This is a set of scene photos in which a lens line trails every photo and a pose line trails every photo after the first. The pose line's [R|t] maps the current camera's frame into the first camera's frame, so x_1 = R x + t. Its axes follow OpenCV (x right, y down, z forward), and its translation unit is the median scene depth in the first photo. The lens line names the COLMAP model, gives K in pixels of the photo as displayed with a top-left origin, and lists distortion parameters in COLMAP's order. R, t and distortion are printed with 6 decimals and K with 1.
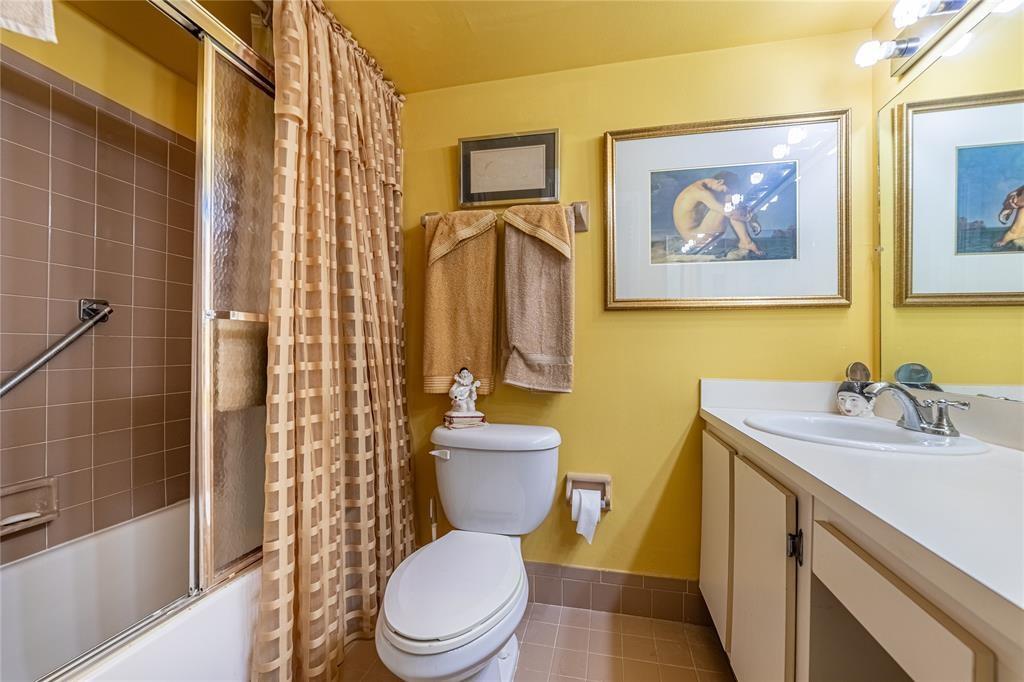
lens RADIAL K [[410.7, 0, 516.6], [0, 410.7, 345.1], [0, 0, 1]] dist [0.008056, 0.006189]
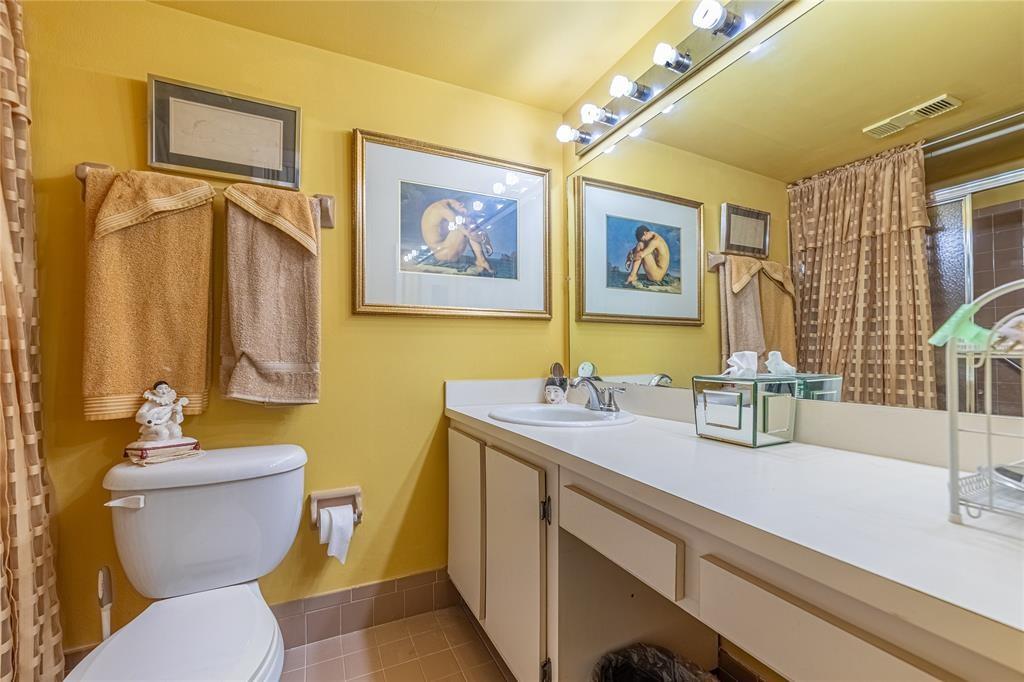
lens RADIAL K [[422.2, 0, 482.8], [0, 422.2, 346.6], [0, 0, 1]] dist [0.010952, 0.010708]
pose [[0.821105, -0.000607, 0.570777, -0.100889], [0.004373, 0.999977, -0.005228, -0.002675], [-0.570761, 0.006789, 0.821088, 0.022421]]
